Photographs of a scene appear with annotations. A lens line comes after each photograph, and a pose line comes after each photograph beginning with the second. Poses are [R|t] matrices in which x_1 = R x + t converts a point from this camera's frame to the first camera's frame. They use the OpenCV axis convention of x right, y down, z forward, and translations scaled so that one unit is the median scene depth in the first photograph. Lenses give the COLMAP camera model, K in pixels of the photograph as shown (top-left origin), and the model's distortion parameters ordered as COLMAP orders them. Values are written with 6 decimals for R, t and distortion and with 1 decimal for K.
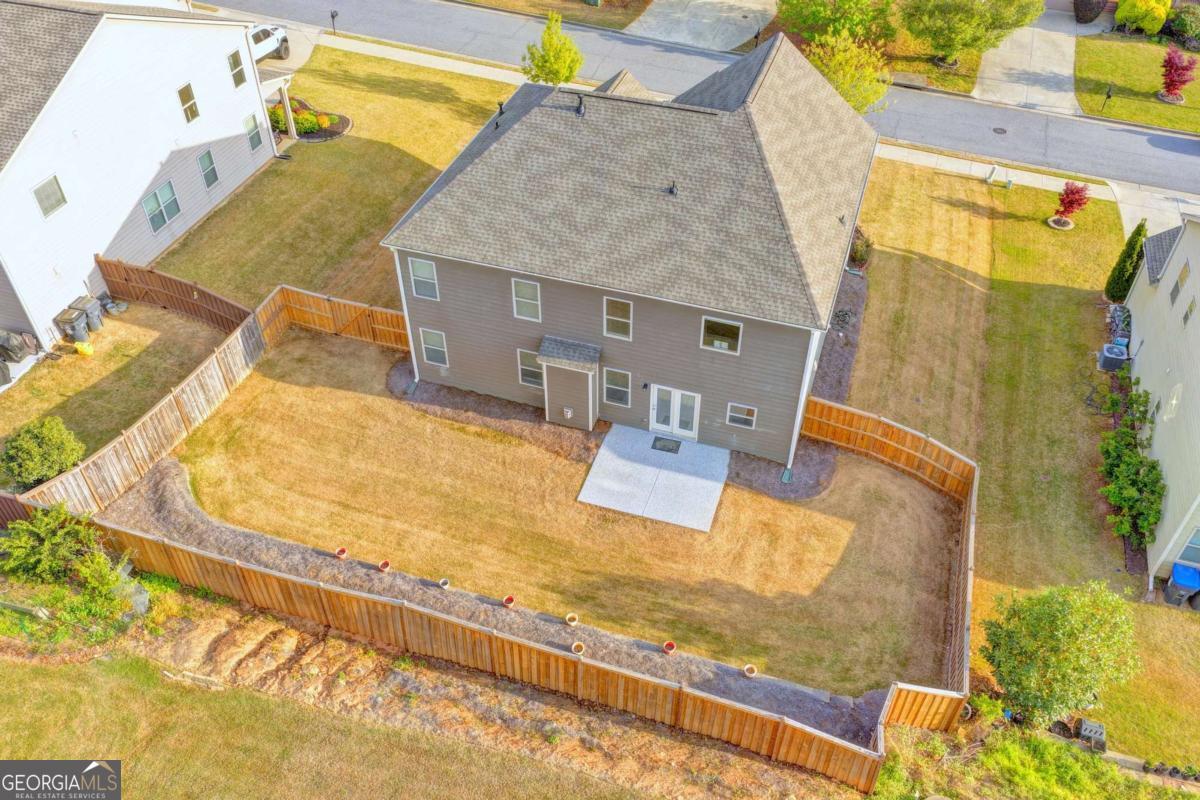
lens RADIAL K [[997.1, 0, 605.1], [0, 997.1, 402.7], [0, 0, 1]] dist [-0.015961, 0.043001]
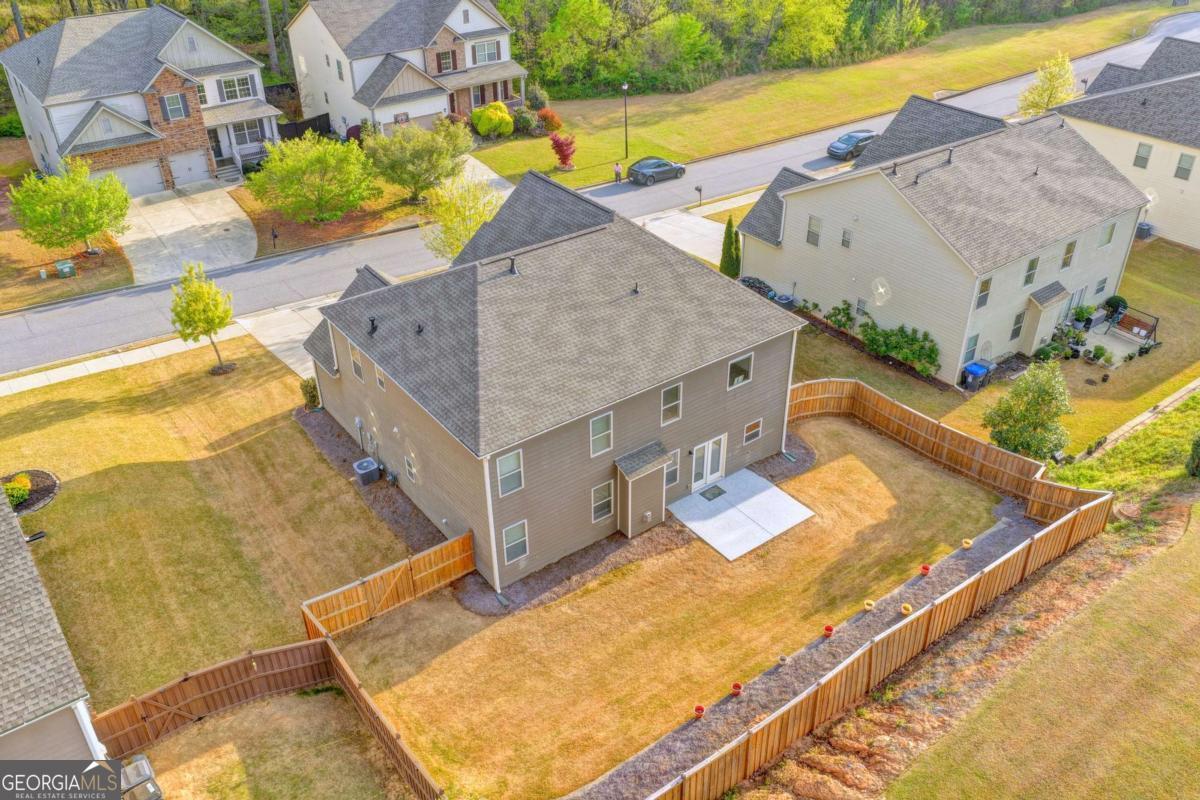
lens RADIAL K [[997.1, 0, 604.2], [0, 997.1, 398.6], [0, 0, 1]] dist [-0.015961, 0.043001]
pose [[0.576125, -0.446081, 0.684903, -0.746532], [0.560107, 0.825734, 0.066656, -0.193313], [-0.595282, 0.345217, 0.725579, 0.209056]]
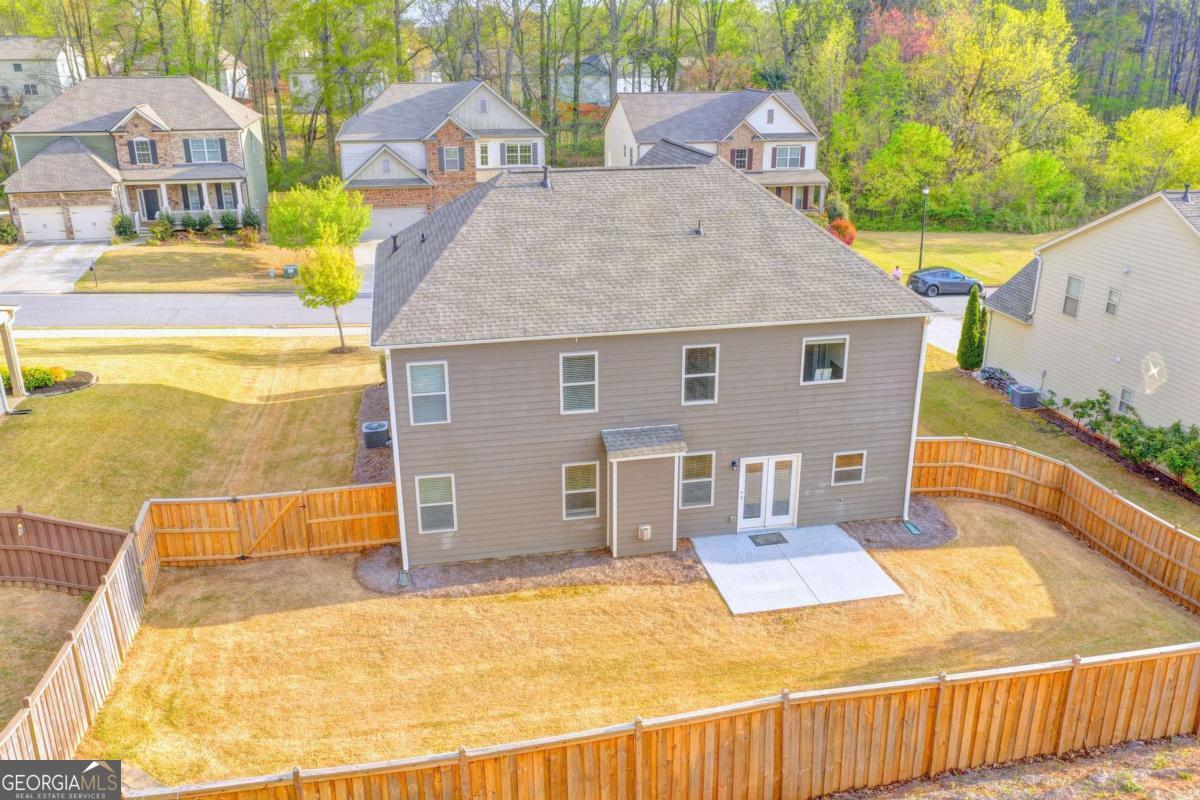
lens RADIAL K [[996.5, 0, 606.3], [0, 996.5, 400.6], [0, 0, 1]] dist [-0.013064, 0.035731]
pose [[0.865552, -0.173466, 0.469819, -0.400568], [0.341627, 0.890464, -0.300607, 0.138102], [-0.366211, 0.420694, 0.830004, 0.349963]]
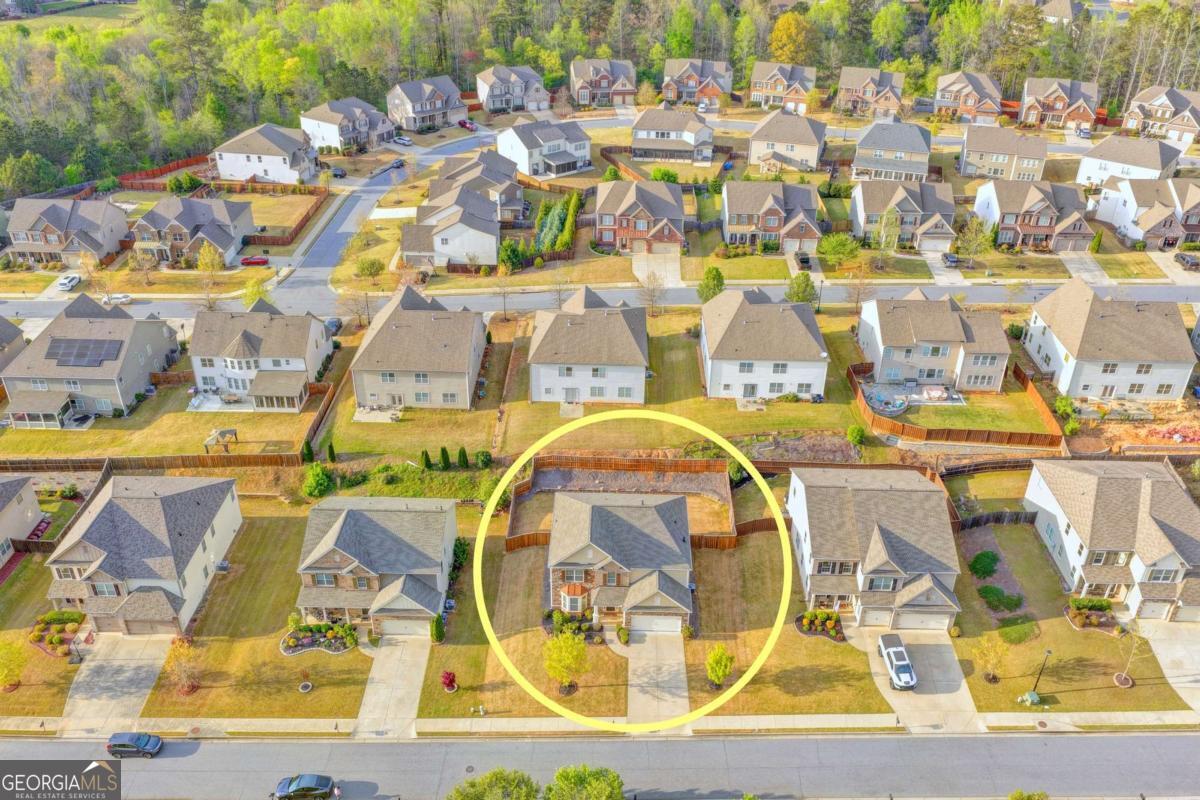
lens RADIAL K [[997.1, 0, 604.0], [0, 997.1, 408.1], [0, 0, 1]] dist [-0.015961, 0.043001]
pose [[-0.955393, 0.142589, -0.258636, 0.842945], [-0.209612, 0.289548, 0.933930, -3.222443], [0.208056, 0.946483, -0.246744, 1.432182]]
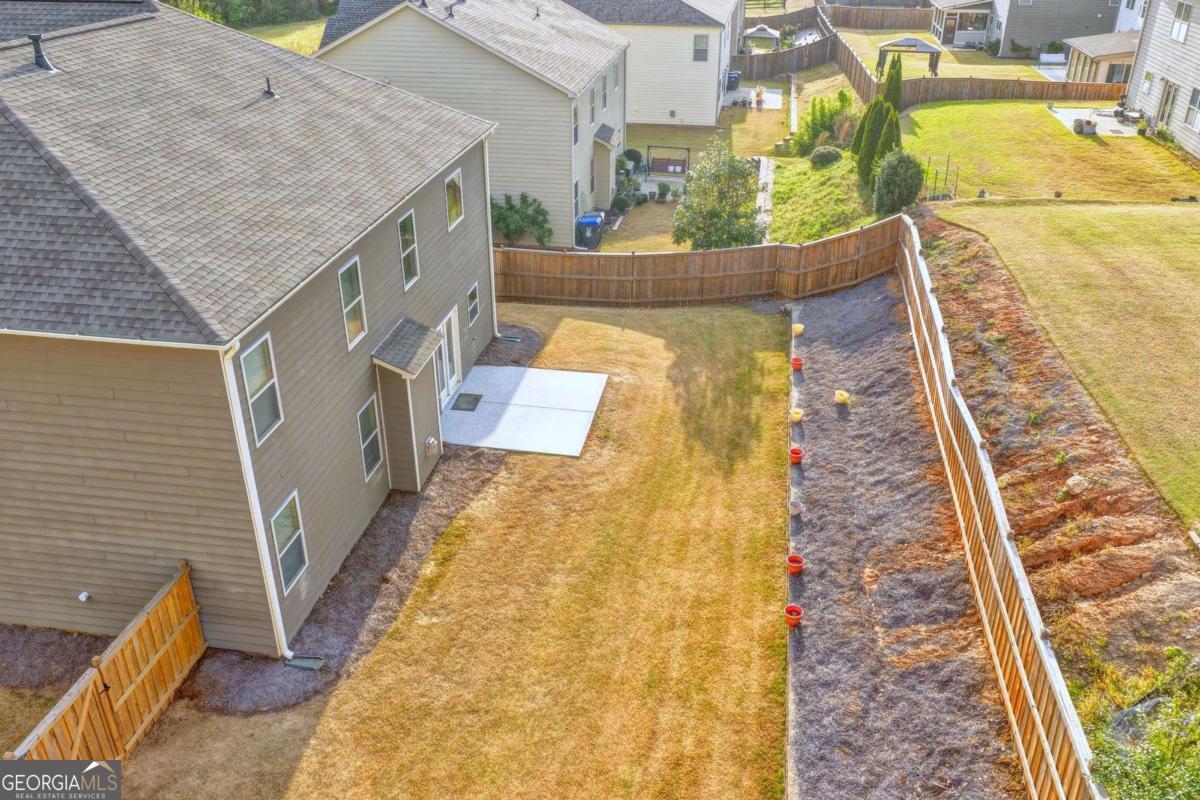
lens RADIAL K [[996.5, 0, 603.2], [0, 996.5, 405.9], [0, 0, 1]] dist [-0.013064, 0.035731]
pose [[-0.150377, -0.462237, 0.873913, -0.605116], [0.667572, 0.604526, 0.434622, -0.210998], [-0.729201, 0.648757, 0.217670, 0.768962]]
